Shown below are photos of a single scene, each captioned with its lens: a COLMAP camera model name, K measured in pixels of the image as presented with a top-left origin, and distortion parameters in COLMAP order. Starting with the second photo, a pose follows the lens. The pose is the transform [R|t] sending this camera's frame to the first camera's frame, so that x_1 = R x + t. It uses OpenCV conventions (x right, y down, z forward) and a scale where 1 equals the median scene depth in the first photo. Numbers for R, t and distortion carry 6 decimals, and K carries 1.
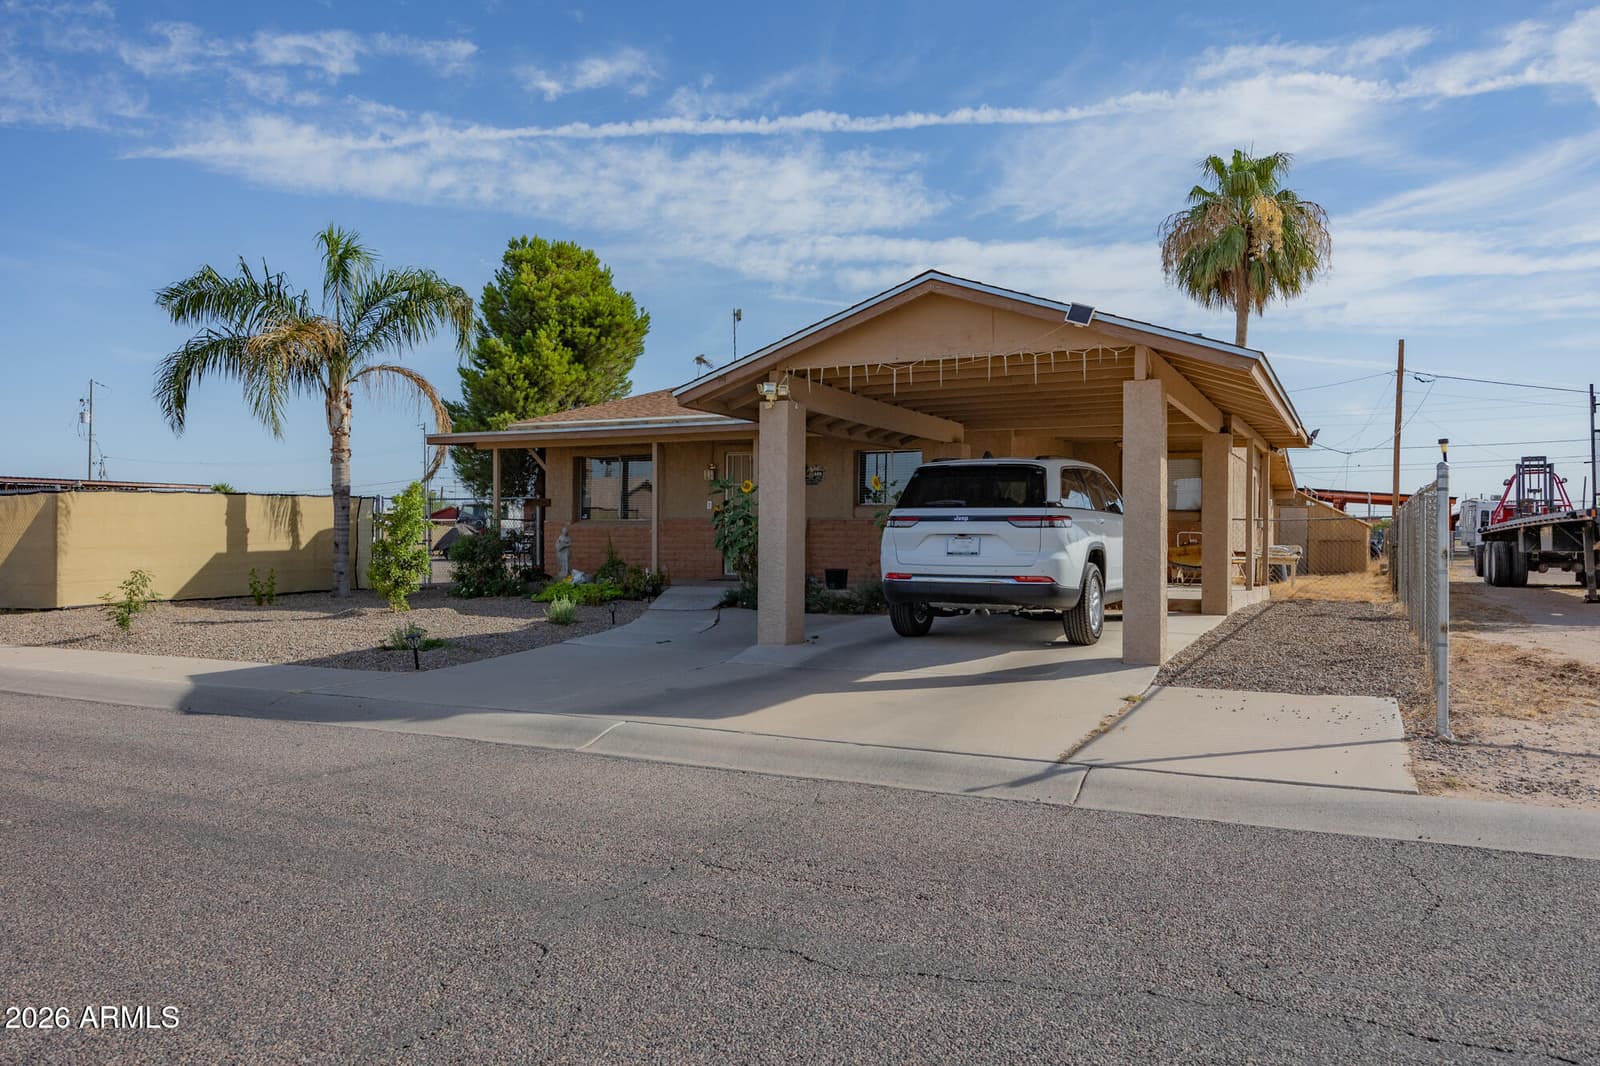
lens RADIAL K [[1155.1, 0, 791.9], [0, 1155.1, 529.9], [0, 0, 1]] dist [-0.015513, 0.011586]
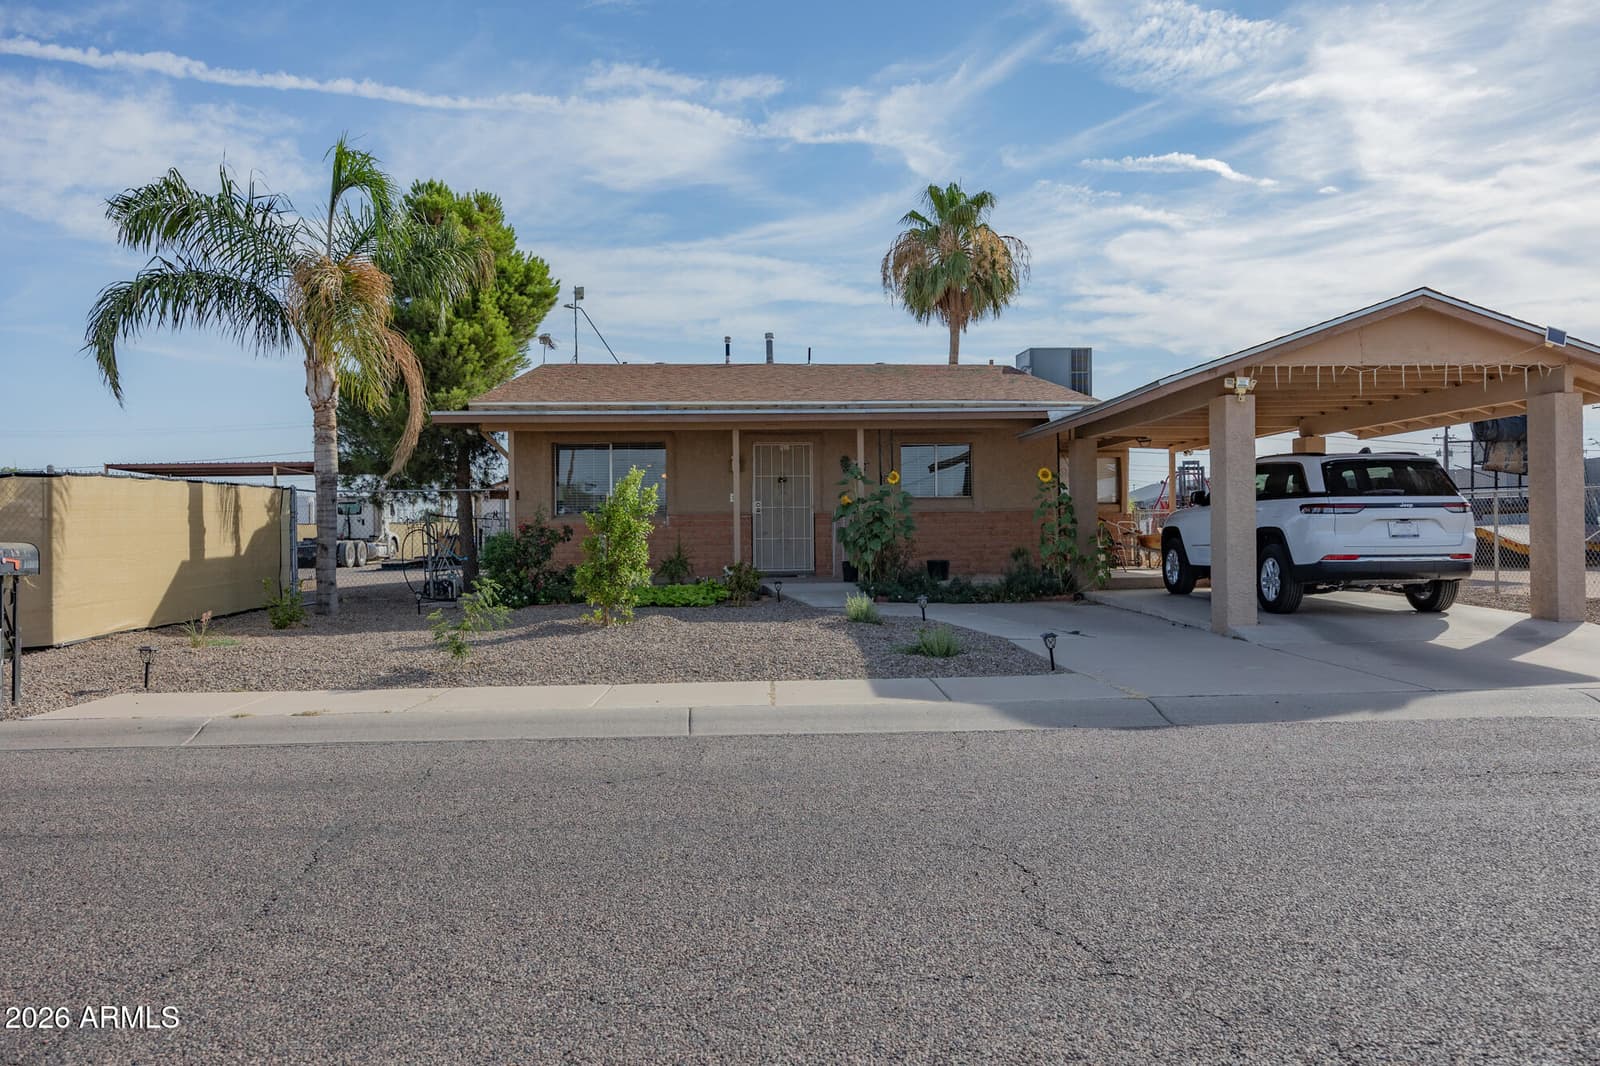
lens RADIAL K [[1155.1, 0, 792.2], [0, 1155.1, 560.4], [0, 0, 1]] dist [-0.015513, 0.011586]
pose [[0.874677, -0.025738, 0.484023, -0.512298], [0.012223, 0.999443, 0.031058, 0.000979], [-0.484553, -0.021249, 0.874504, 0.158339]]
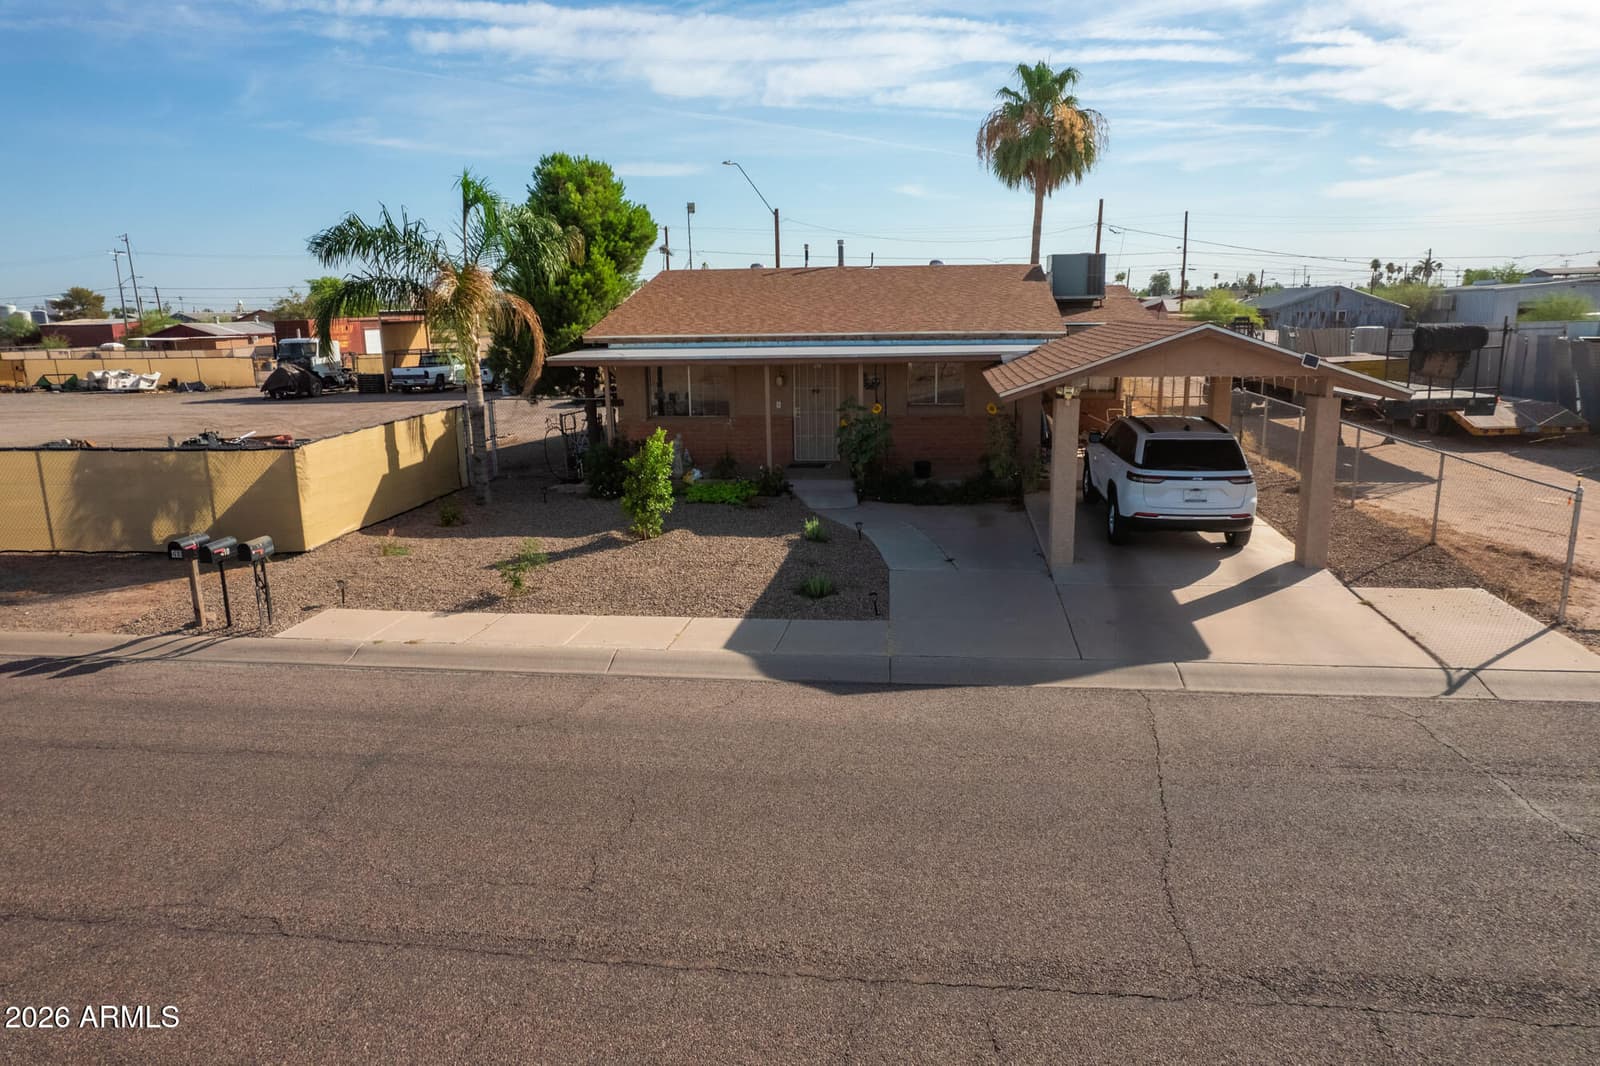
lens RADIAL K [[1022.6, 0, 798.9], [0, 1022.6, 538.3], [0, 0, 1]] dist [-0.062232, 0.048461]
pose [[0.945682, -0.094276, 0.311123, -0.426370], [0.022292, 0.973580, 0.227254, -0.136955], [-0.324328, -0.207975, 0.922799, -0.051129]]
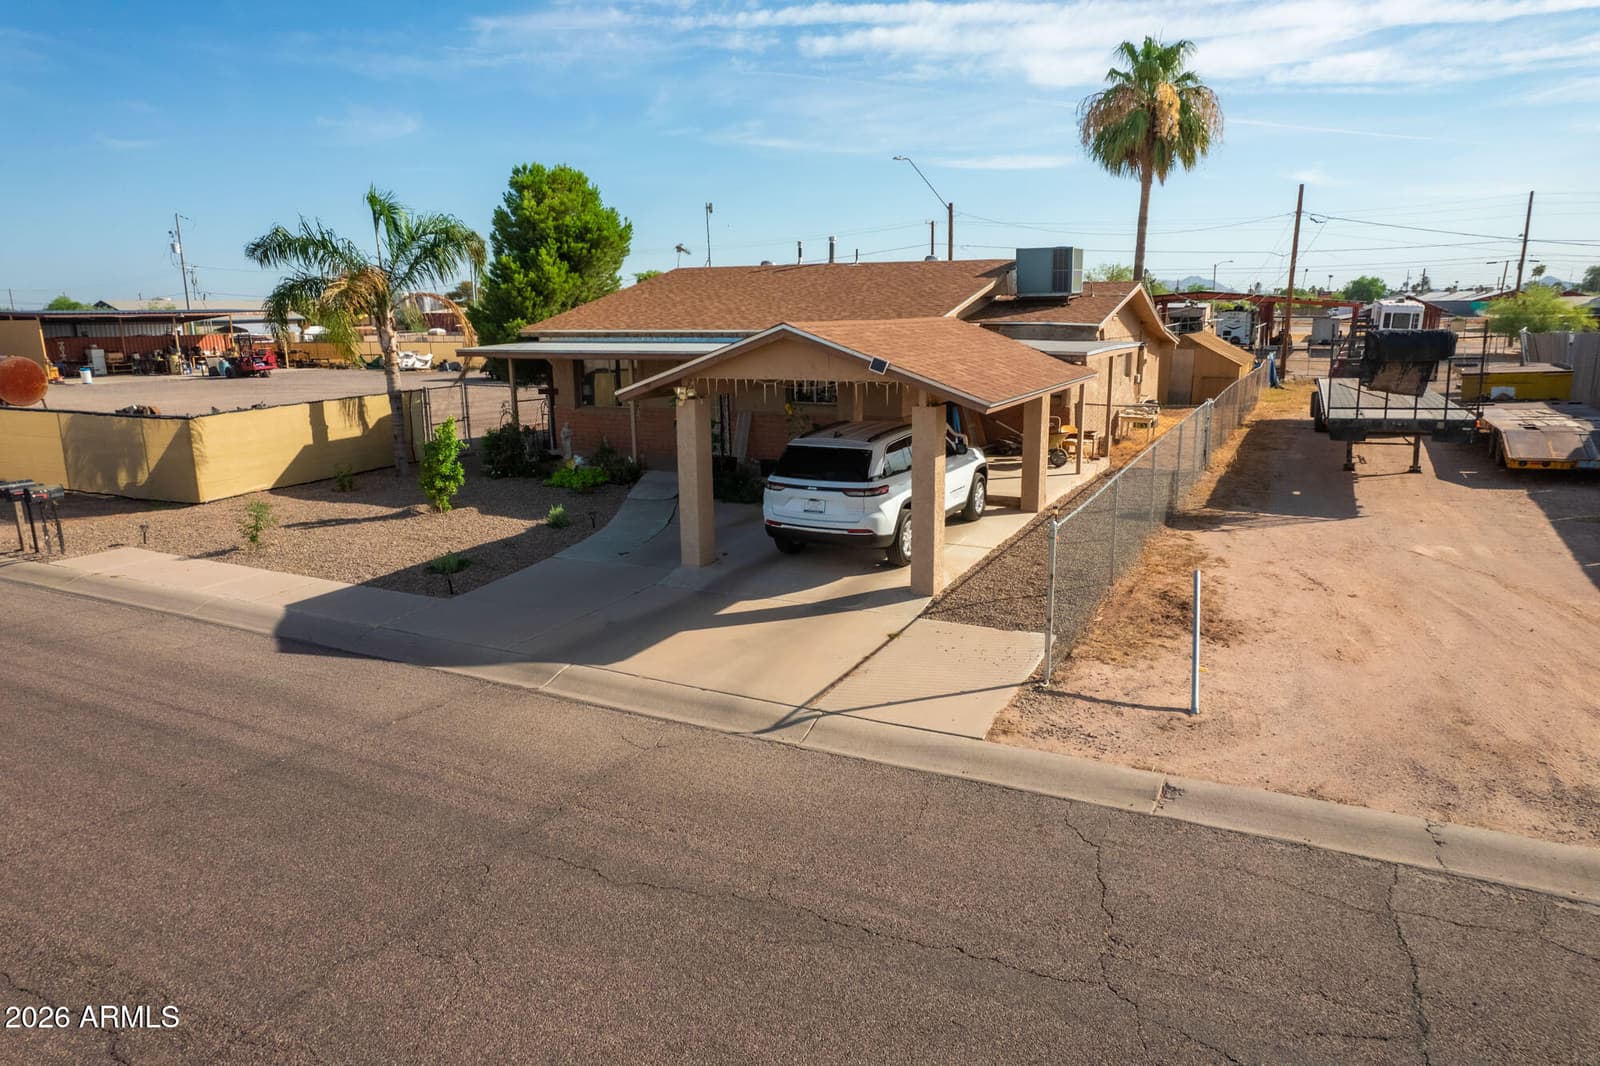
lens RADIAL K [[1022.6, 0, 792.0], [0, 1022.6, 534.7], [0, 0, 1]] dist [-0.062232, 0.048461]
pose [[0.999685, -0.014996, -0.020132, 0.079680], [0.019109, 0.974654, 0.222901, -0.130717], [0.016279, -0.223216, 0.974633, -0.146834]]
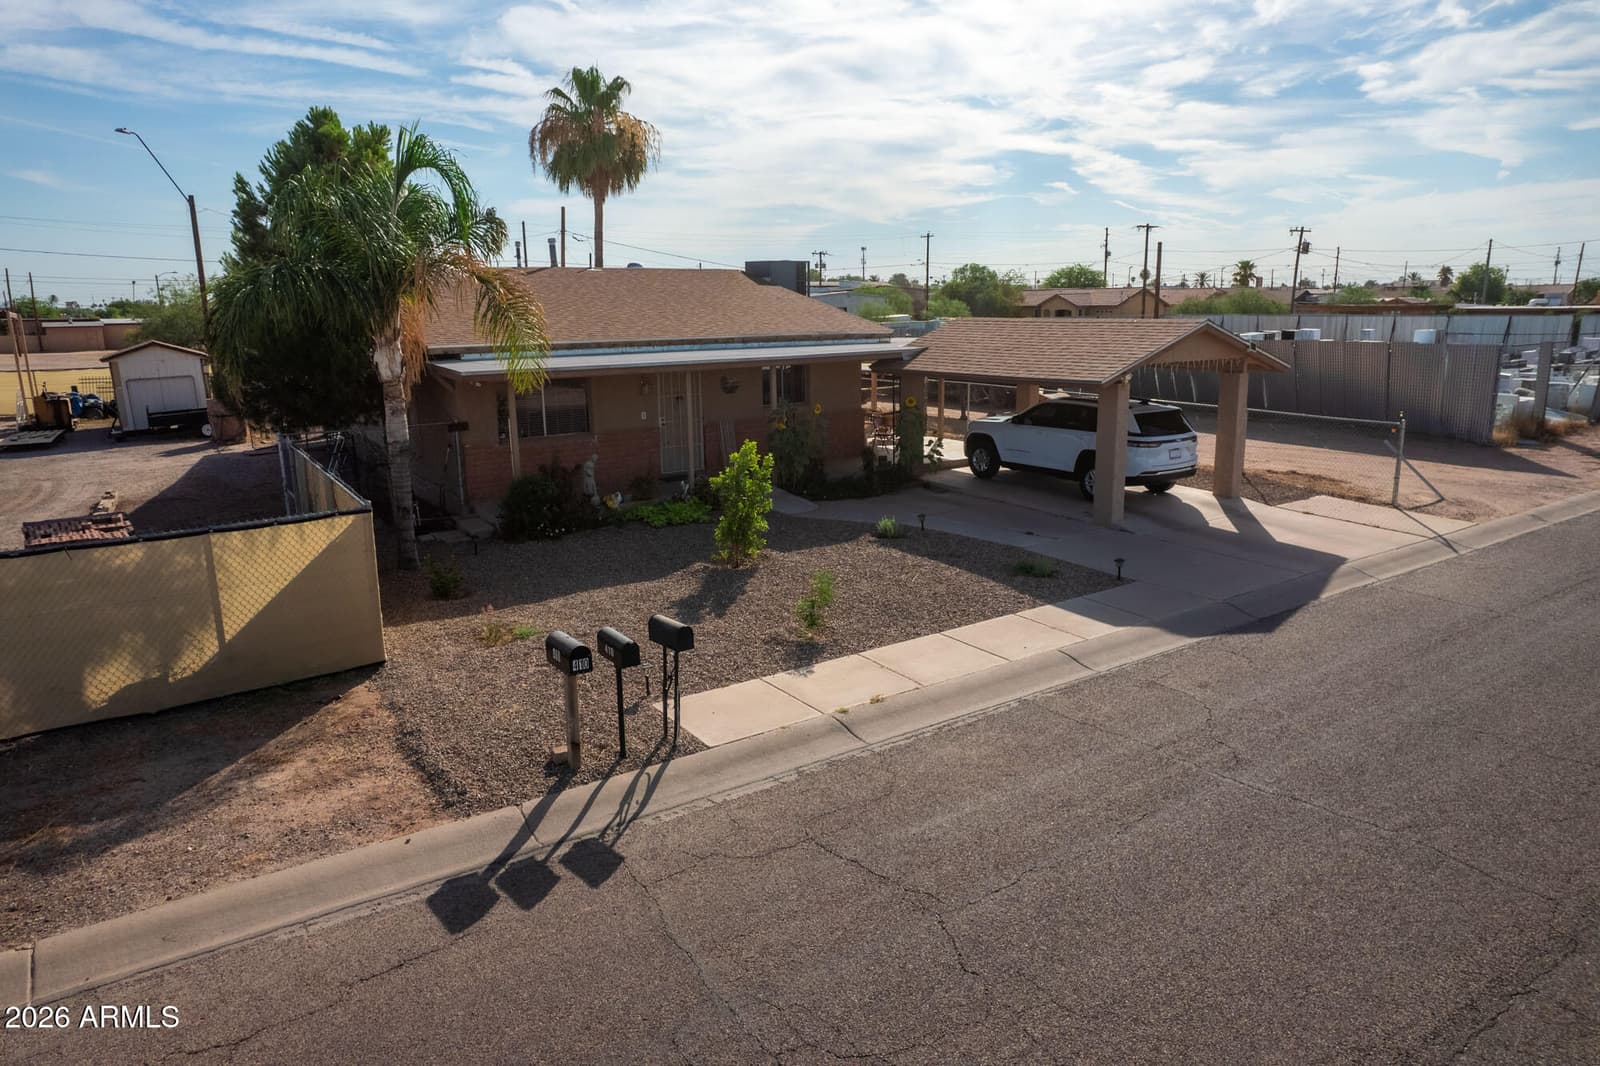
lens RADIAL K [[1022.6, 0, 813.5], [0, 1022.6, 534.3], [0, 0, 1]] dist [-0.062232, 0.048461]
pose [[0.479854, -0.205206, 0.853013, -0.918837], [0.011624, 0.973664, 0.227691, -0.141128], [-0.877271, -0.099343, 0.469602, 0.389172]]
